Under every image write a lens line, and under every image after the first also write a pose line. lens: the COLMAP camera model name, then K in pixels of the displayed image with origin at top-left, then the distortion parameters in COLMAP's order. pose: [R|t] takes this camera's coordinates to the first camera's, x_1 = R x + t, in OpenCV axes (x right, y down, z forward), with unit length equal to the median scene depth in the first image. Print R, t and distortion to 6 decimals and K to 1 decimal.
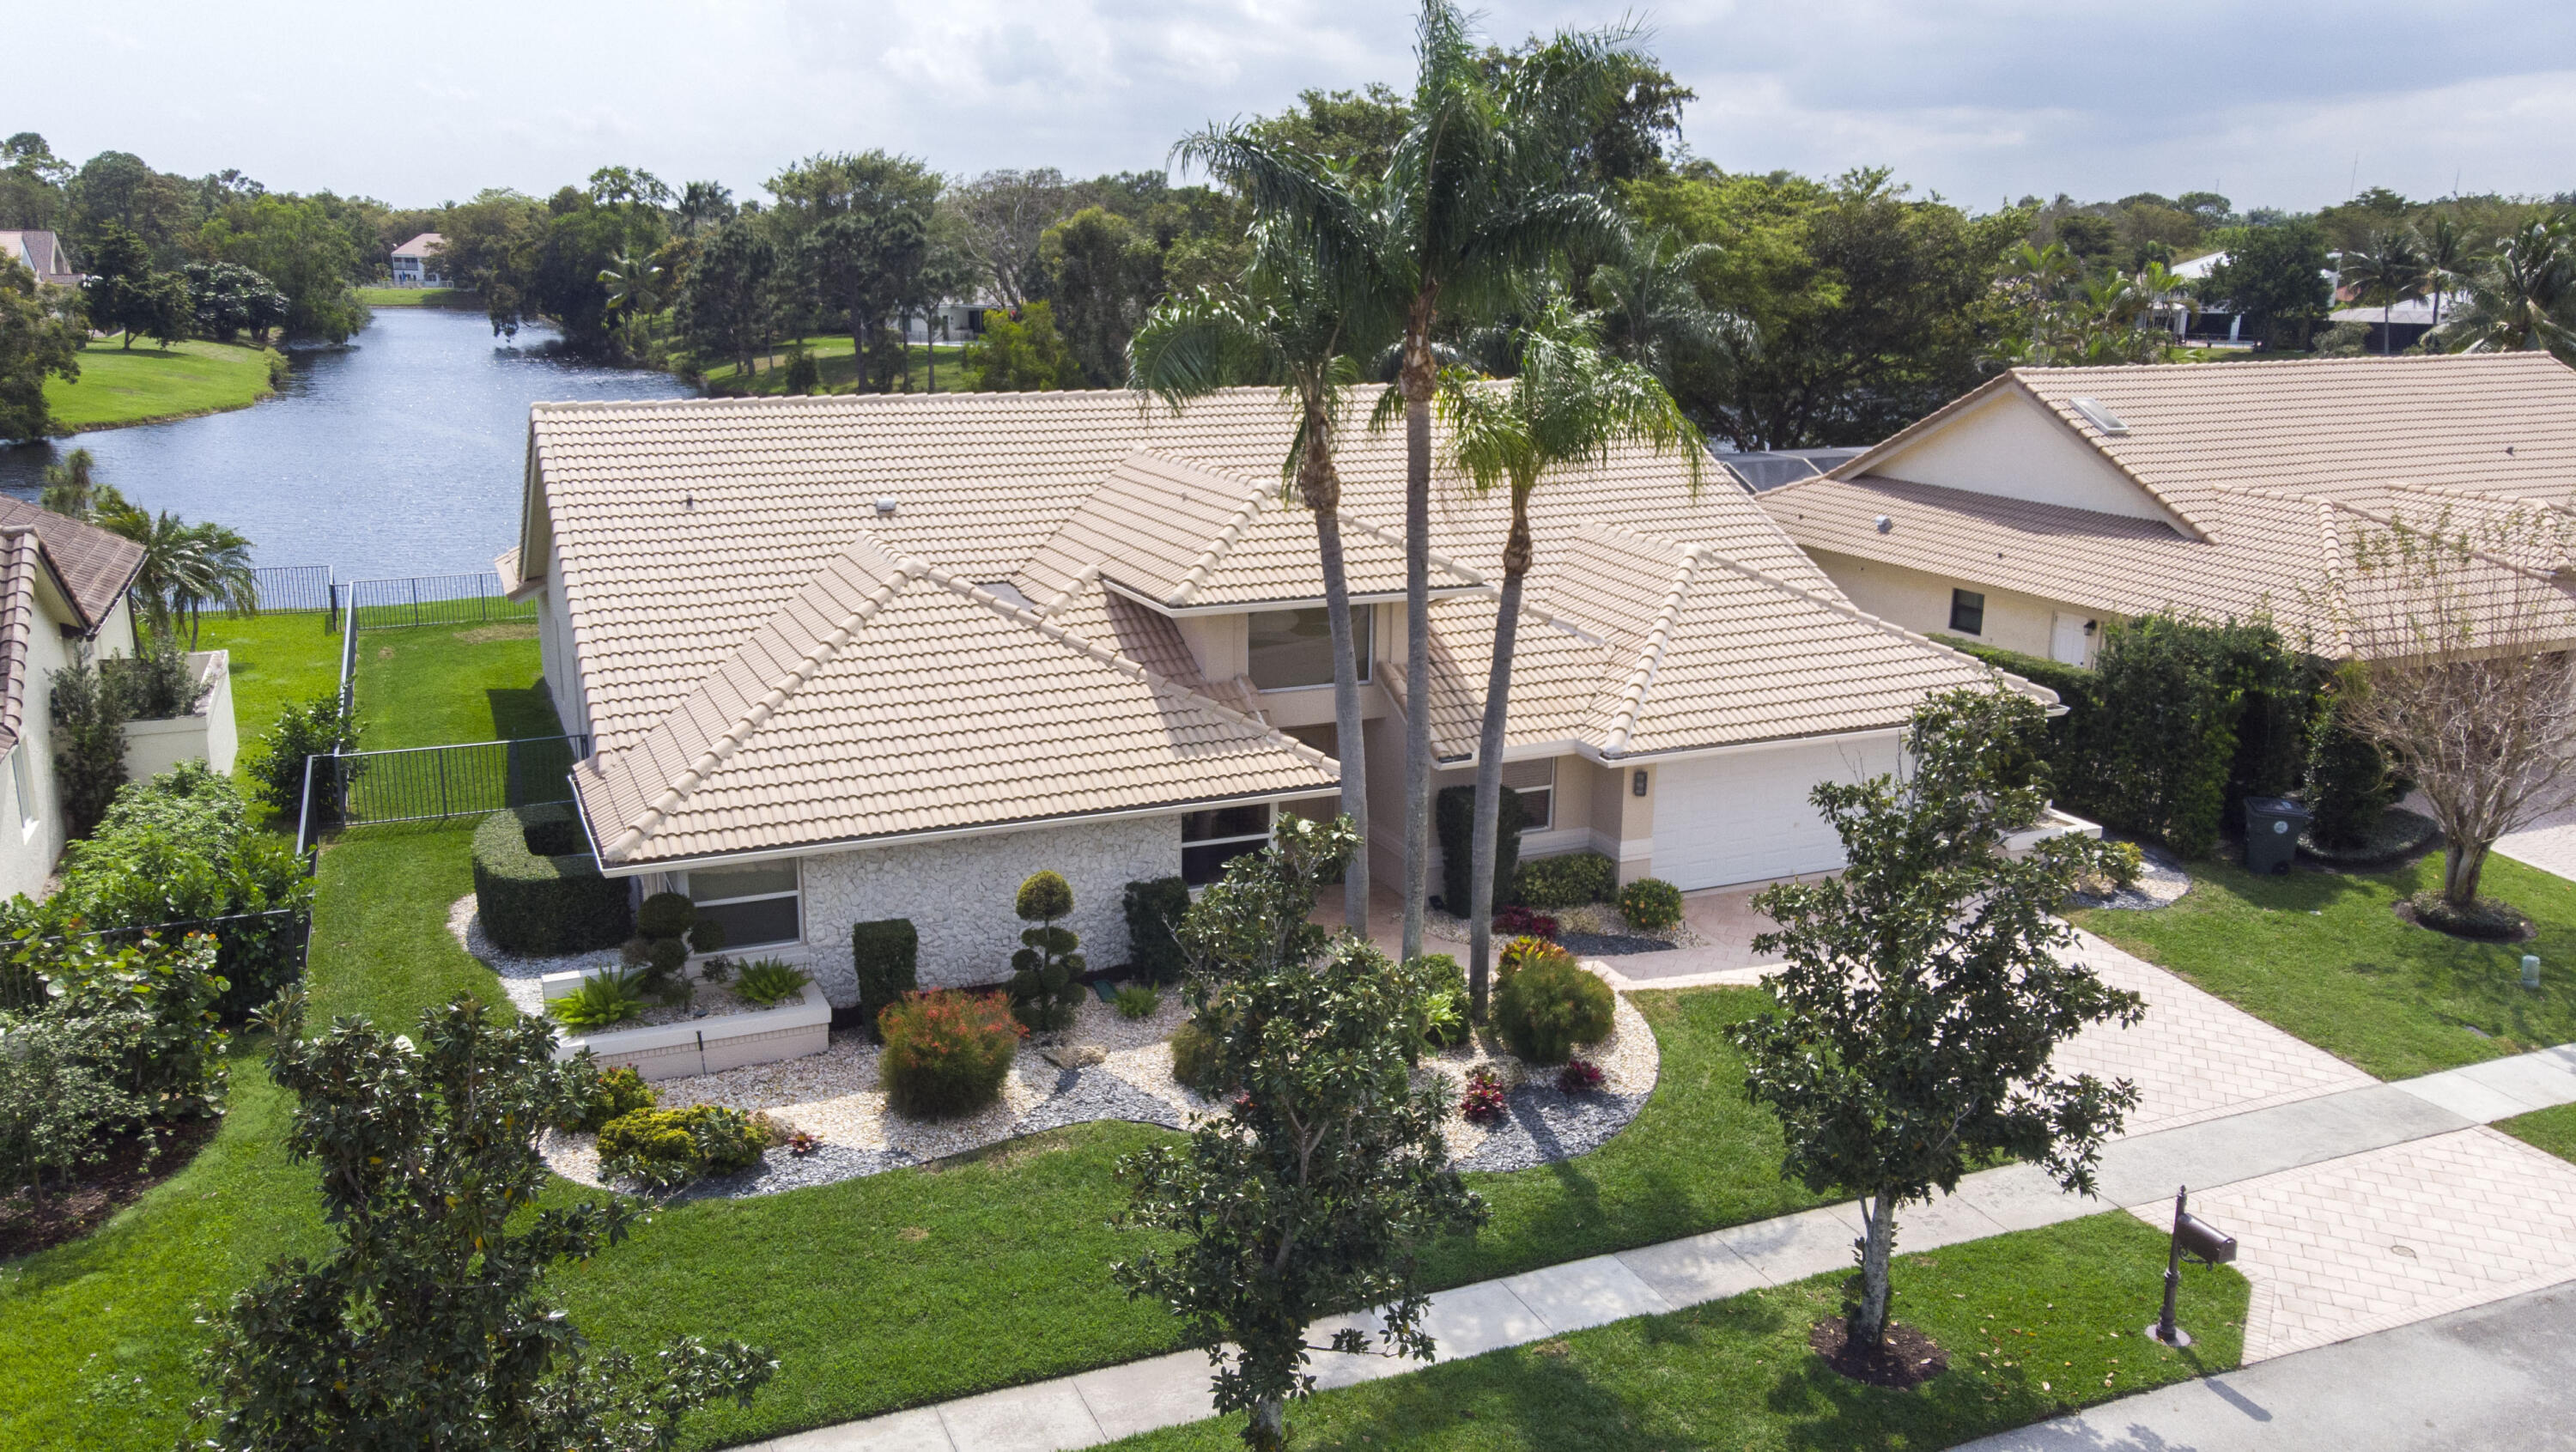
lens RADIAL K [[1888.6, 0, 1292.0], [0, 1888.6, 764.0], [0, 0, 1]] dist [0.005695, 0.038595]
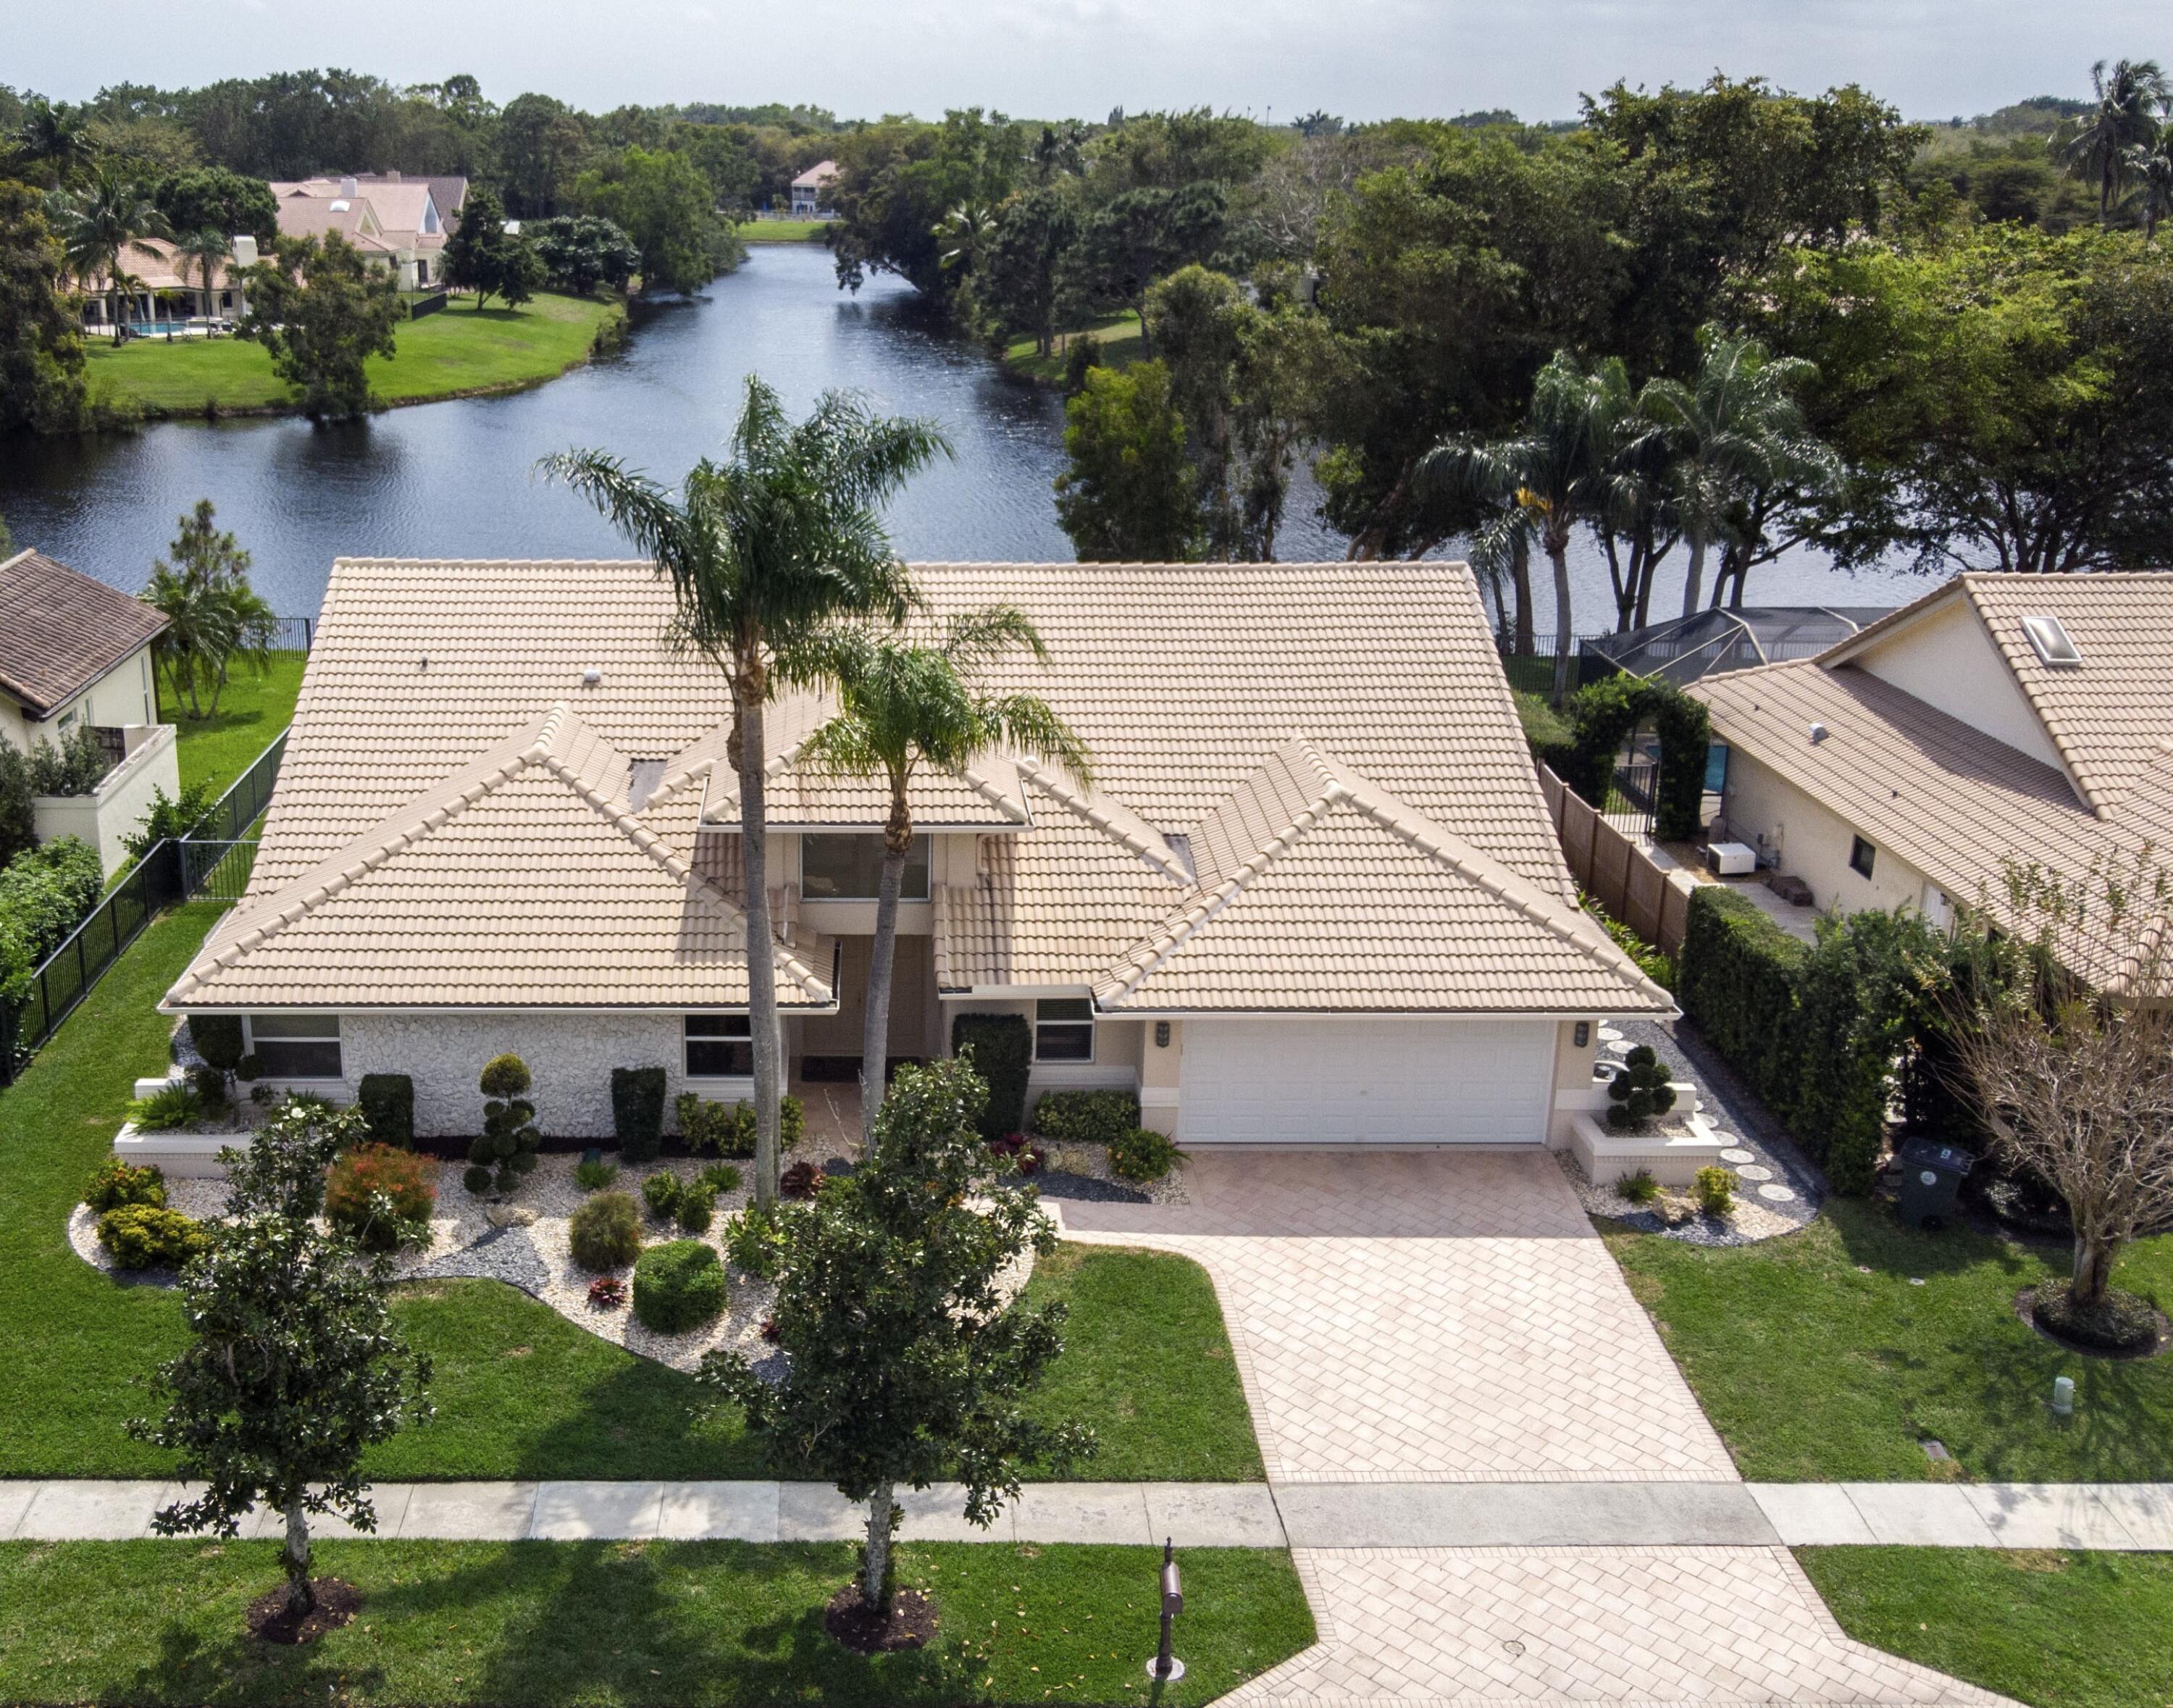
lens RADIAL K [[2208.1, 0, 1012.7], [0, 2208.1, 851.7], [0, 0, 1]] dist [0.081067, -0.209580]
pose [[0.929683, 0.119496, -0.348440, 0.510632], [-0.103451, 0.992550, 0.064368, -0.154270], [0.353536, -0.023795, 0.935118, -0.134746]]
